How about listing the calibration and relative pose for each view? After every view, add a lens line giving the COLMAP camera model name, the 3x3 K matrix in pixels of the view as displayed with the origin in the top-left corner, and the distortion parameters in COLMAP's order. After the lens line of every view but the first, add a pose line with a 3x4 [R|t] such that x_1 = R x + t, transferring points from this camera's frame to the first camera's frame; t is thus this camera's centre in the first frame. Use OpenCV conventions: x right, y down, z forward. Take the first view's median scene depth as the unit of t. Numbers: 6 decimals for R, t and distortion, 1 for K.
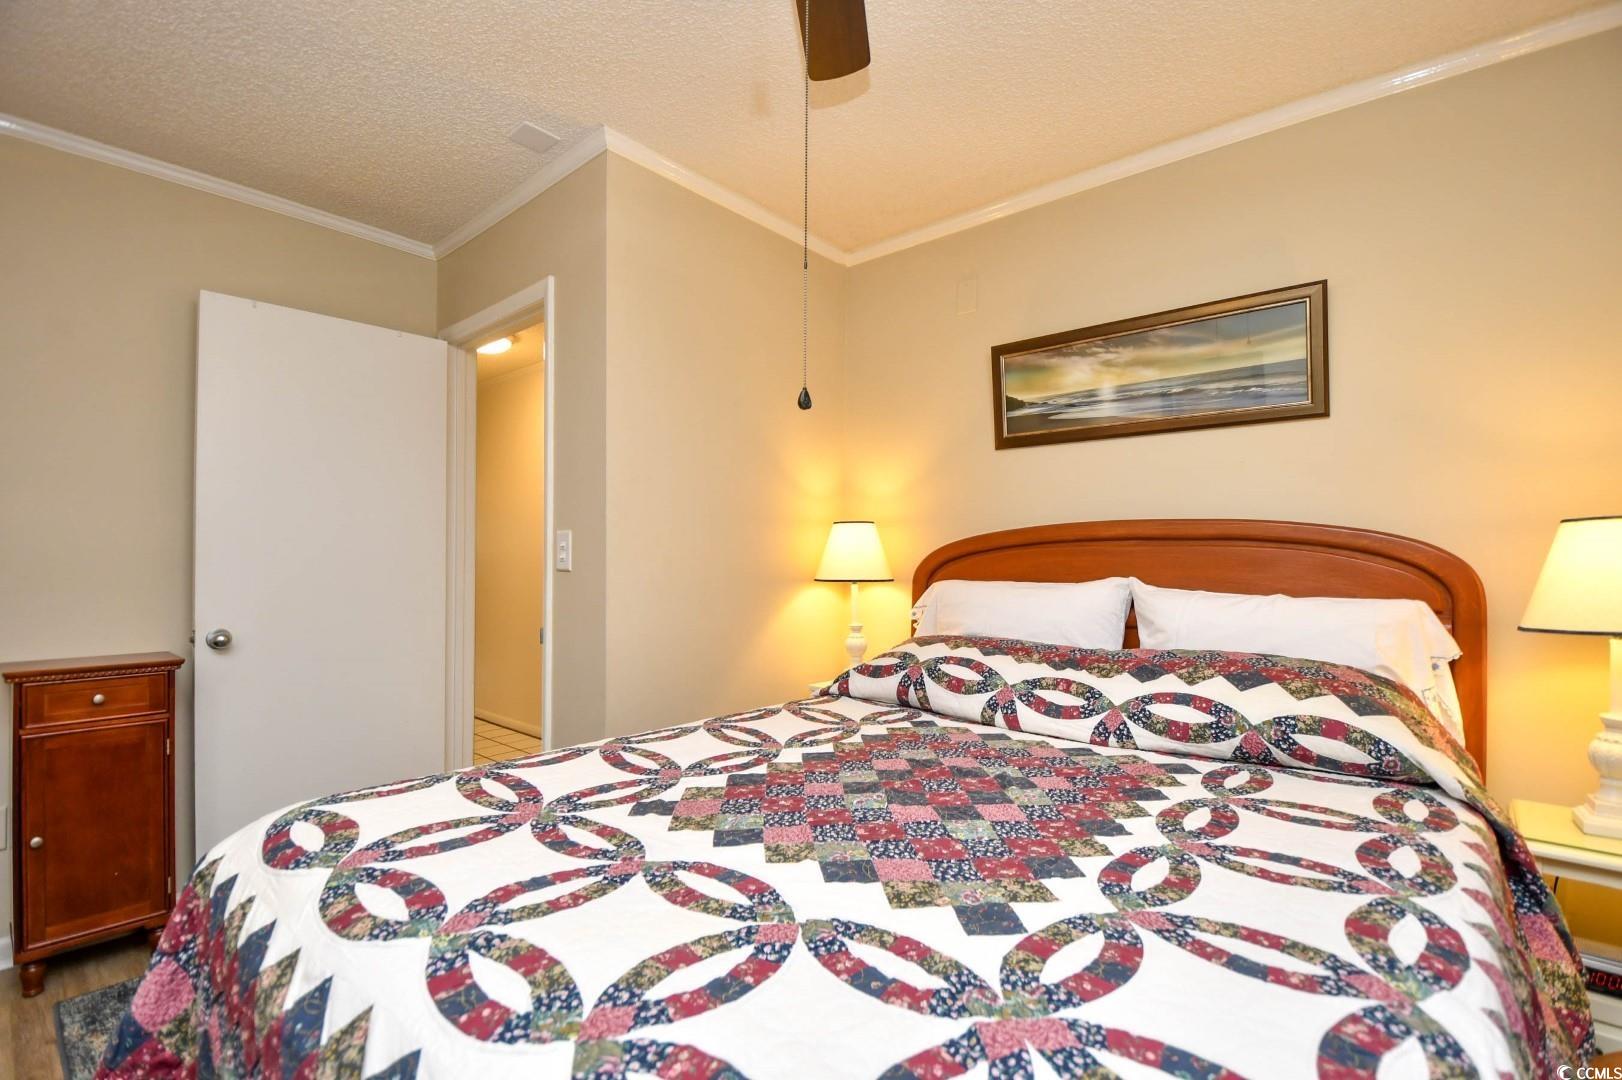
lens RADIAL K [[705.9, 0, 840.0], [0, 705.9, 547.2], [0, 0, 1]] dist [0.002075, 0.000110]
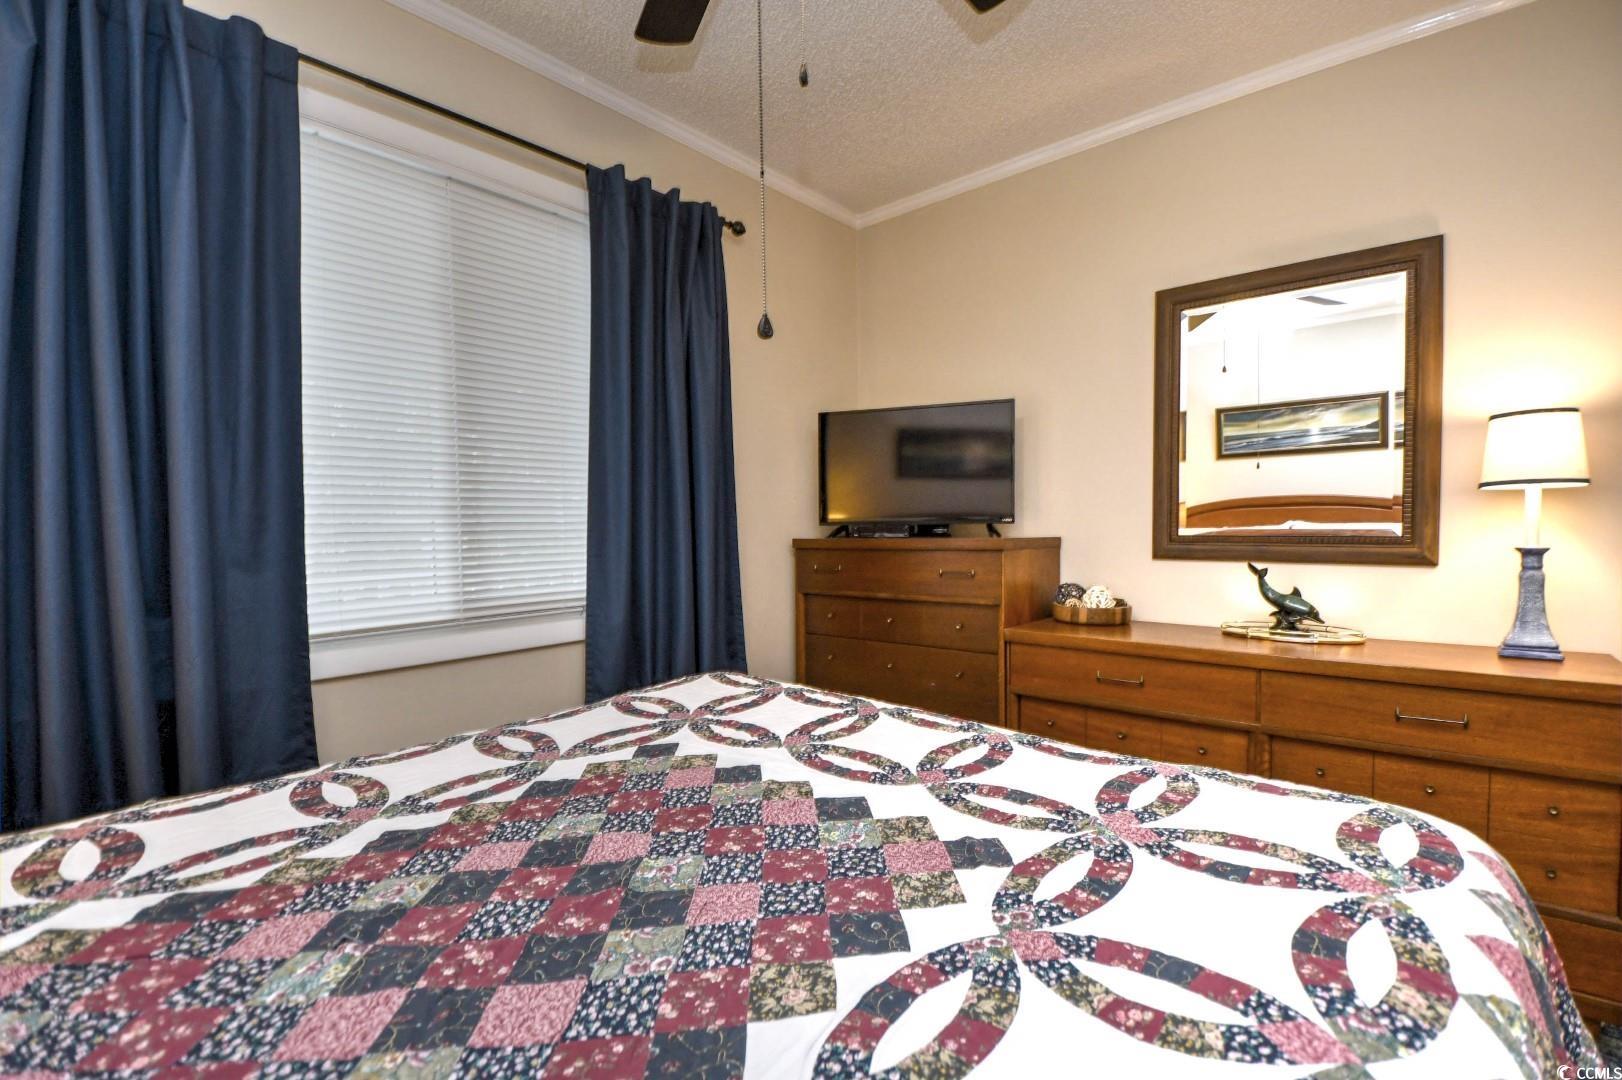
lens RADIAL K [[708.8, 0, 818.1], [0, 708.8, 550.7], [0, 0, 1]] dist [0.002572, -0.014749]
pose [[-0.999099, 0.008451, 0.041581, -0.124473], [0.009366, 0.999717, 0.021855, 0.045811], [-0.041385, 0.022224, -0.998896, 1.558359]]
